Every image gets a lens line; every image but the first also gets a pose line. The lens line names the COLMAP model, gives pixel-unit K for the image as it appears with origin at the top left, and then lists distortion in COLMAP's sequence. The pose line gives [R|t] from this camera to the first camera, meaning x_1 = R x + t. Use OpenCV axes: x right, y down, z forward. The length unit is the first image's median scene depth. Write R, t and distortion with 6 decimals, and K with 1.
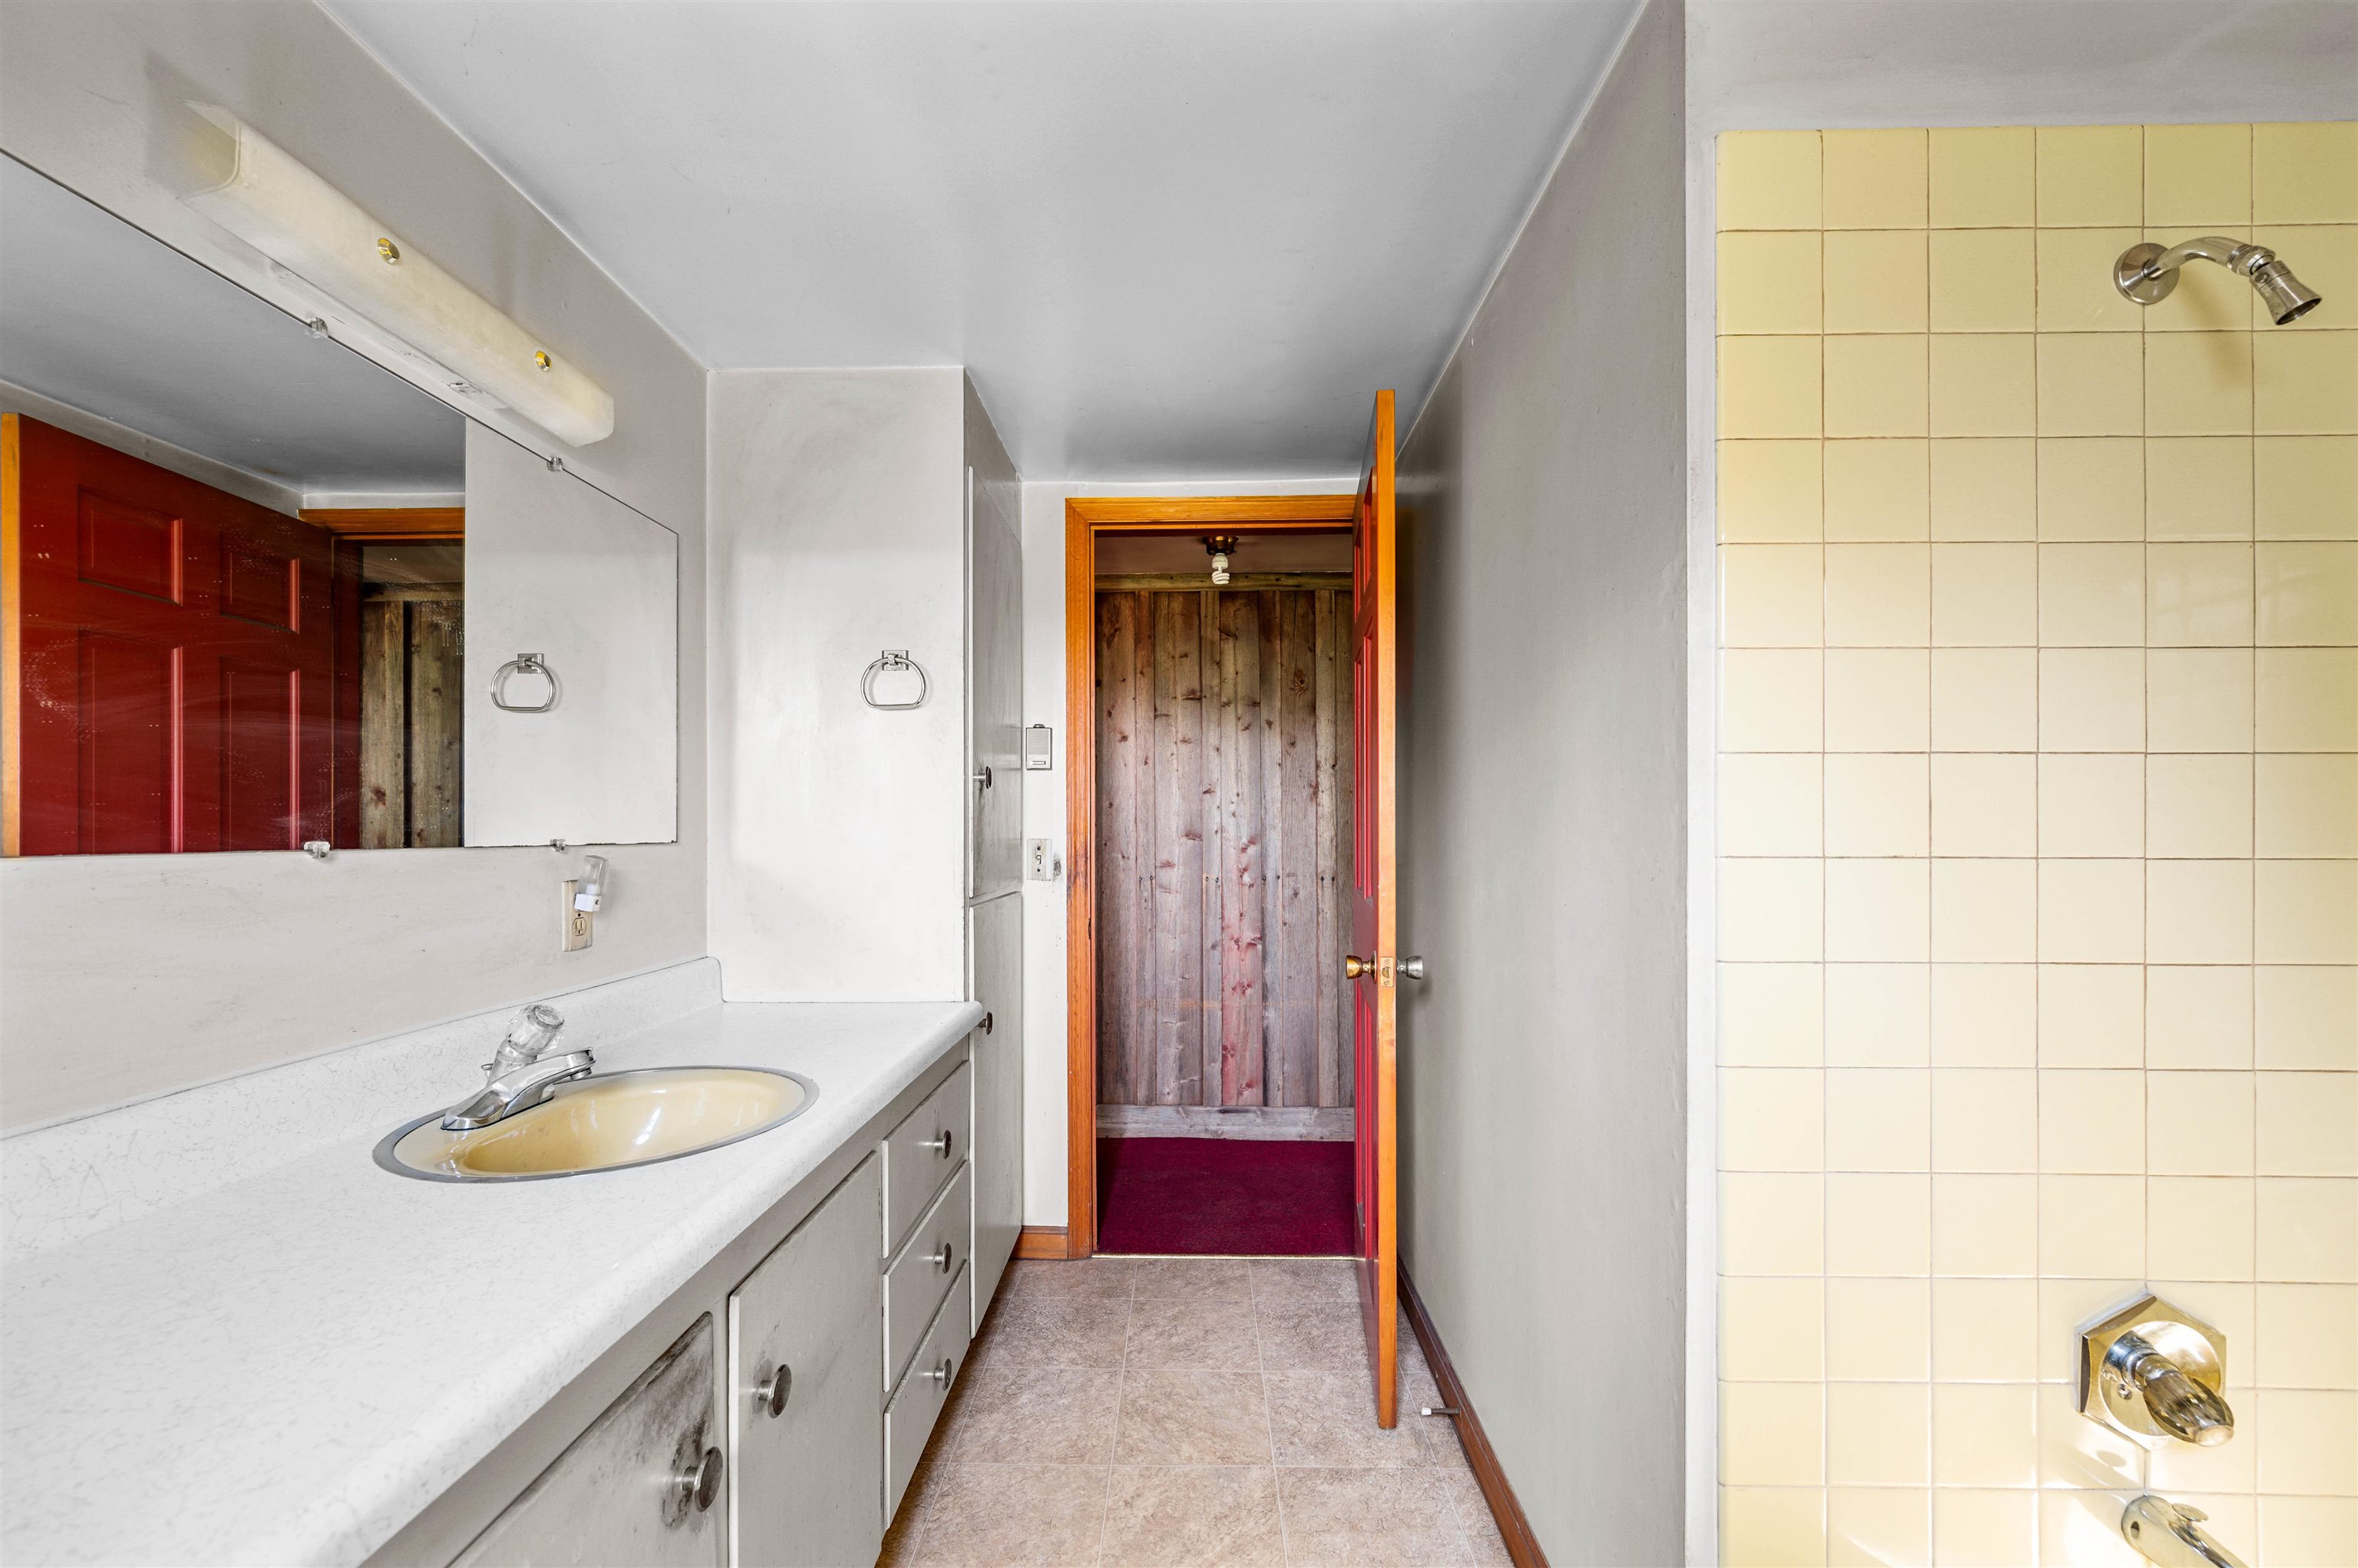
lens RADIAL K [[935.4, 0, 1179.0], [0, 935.4, 784.0], [0, 0, 1]] dist [-0.000197, 0.000040]
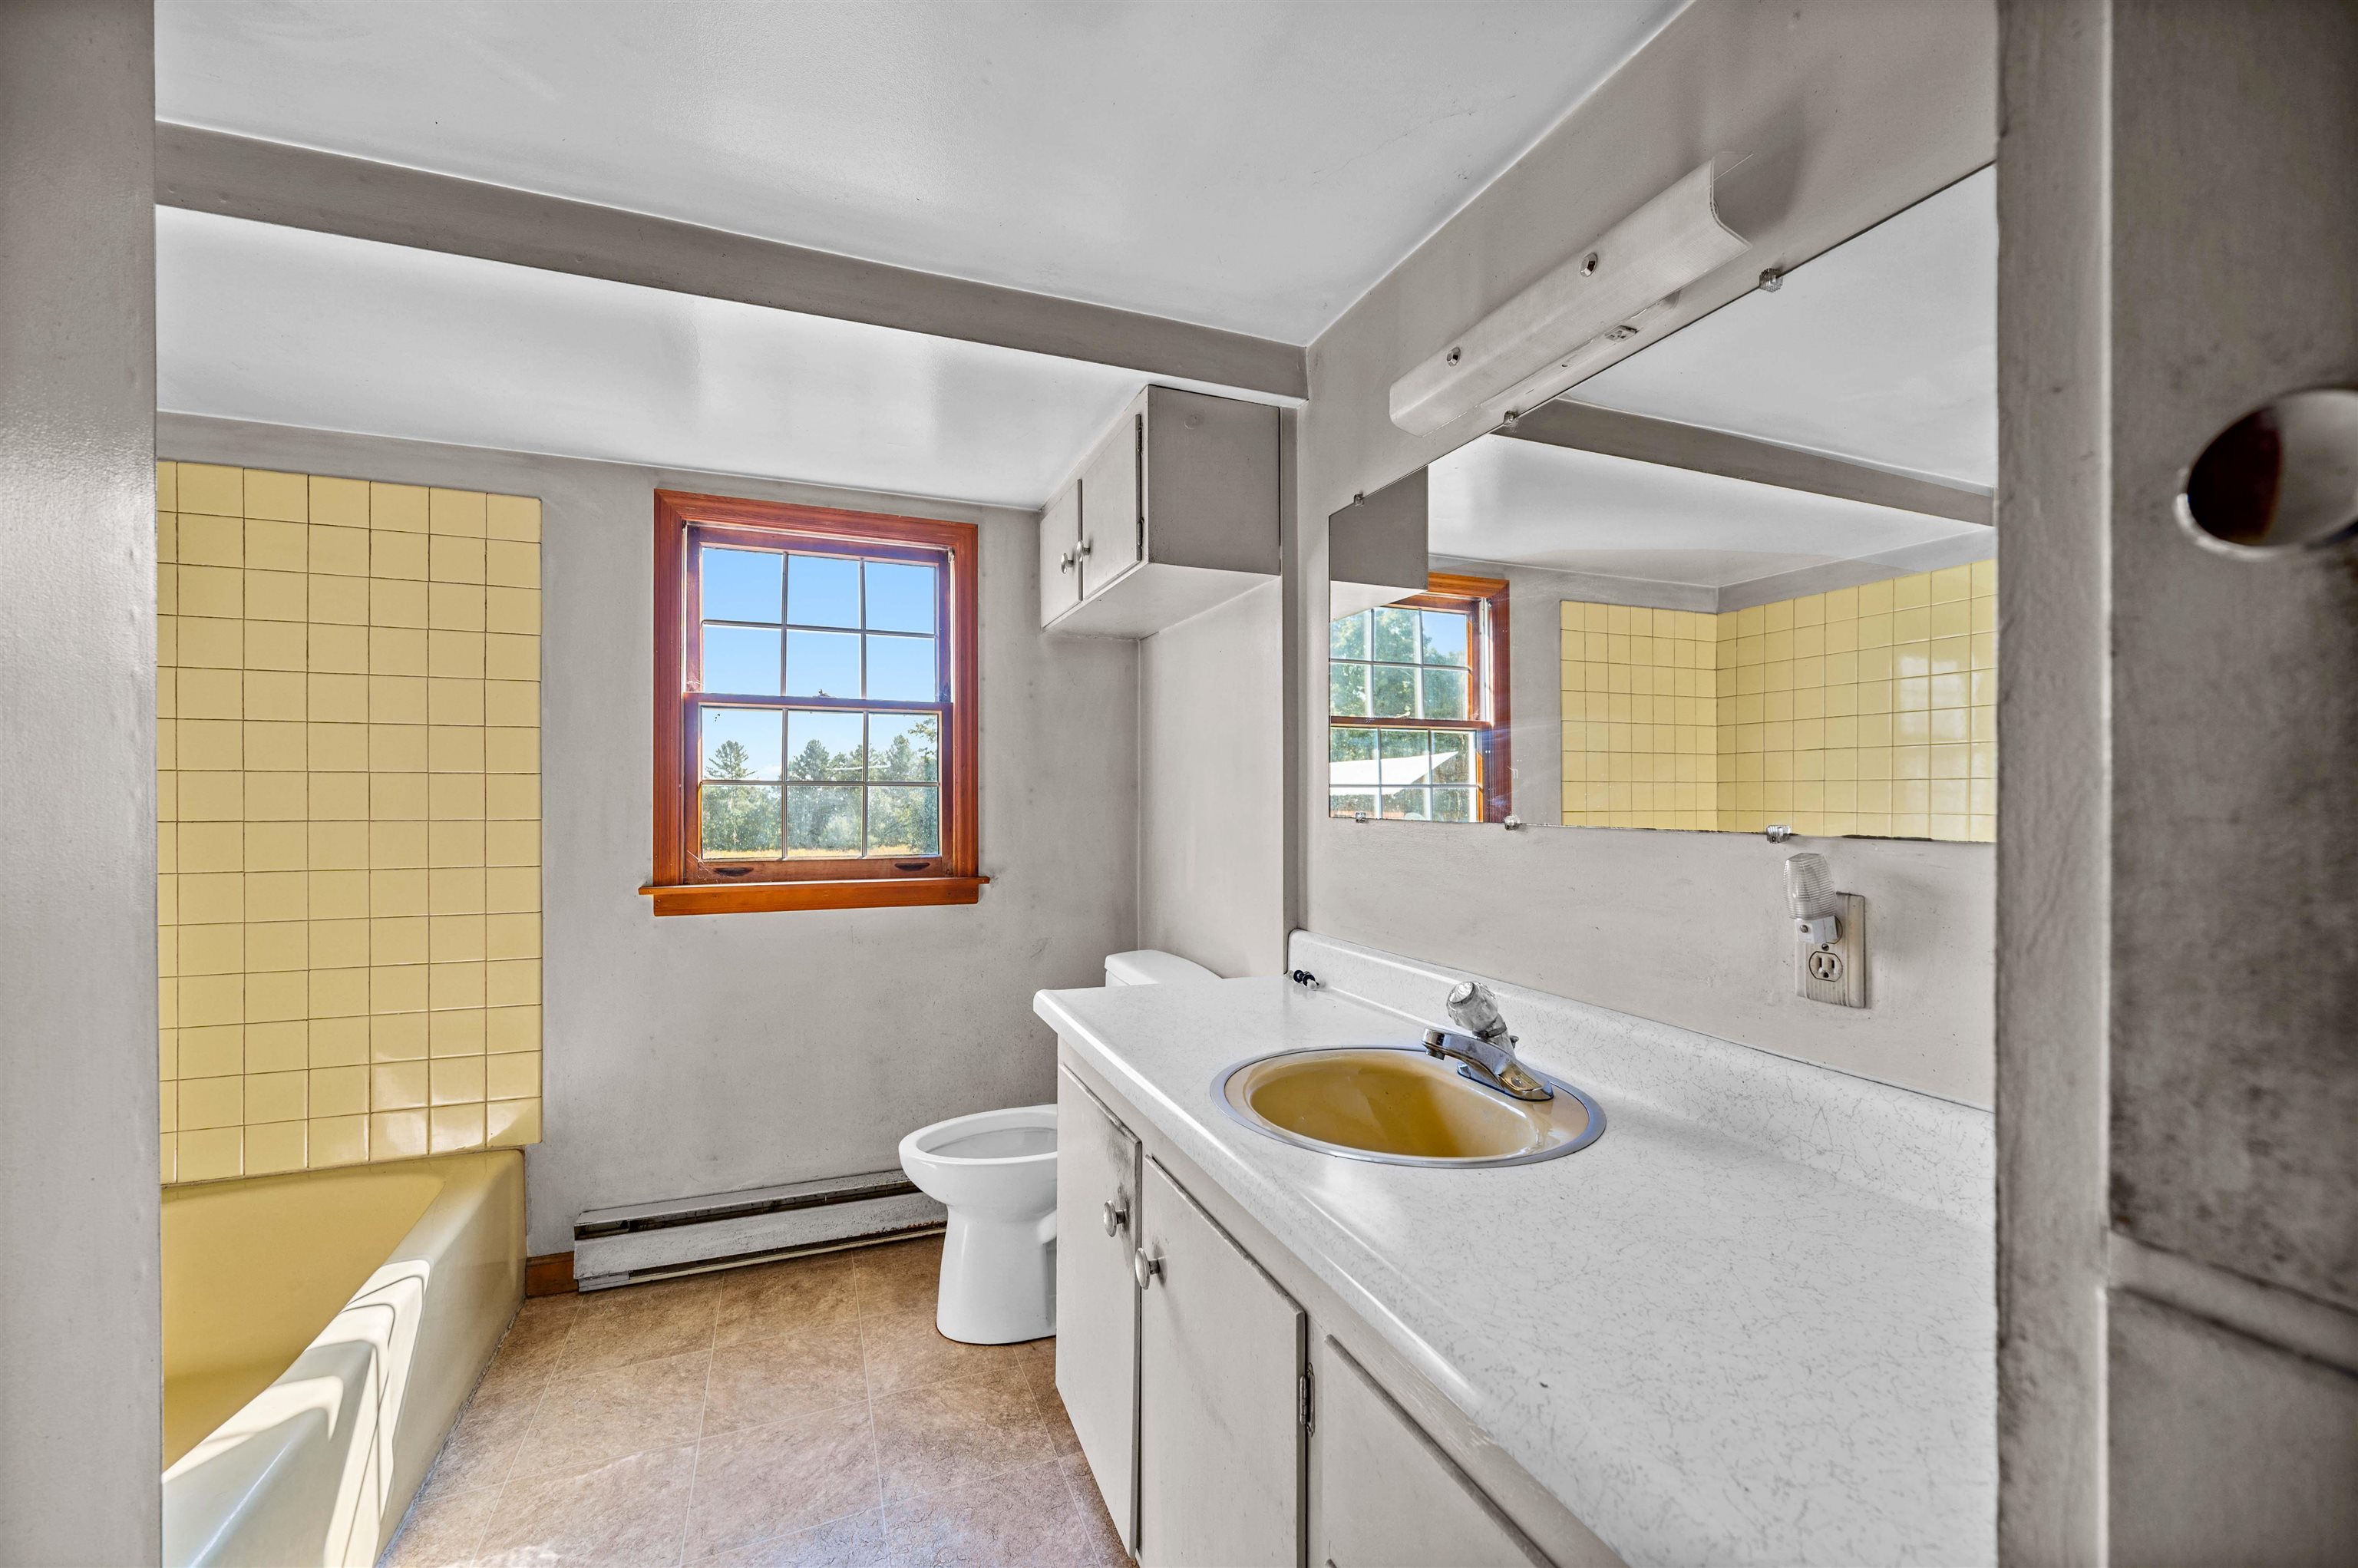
lens RADIAL K [[935.4, 0, 1179.0], [0, 935.4, 784.0], [0, 0, 1]] dist [-0.000197, 0.000040]
pose [[-0.922490, 0.004026, -0.385999, 0.003168], [0.028644, 0.997903, -0.058049, 0.061042], [0.384956, -0.064606, -0.920671, 1.593593]]
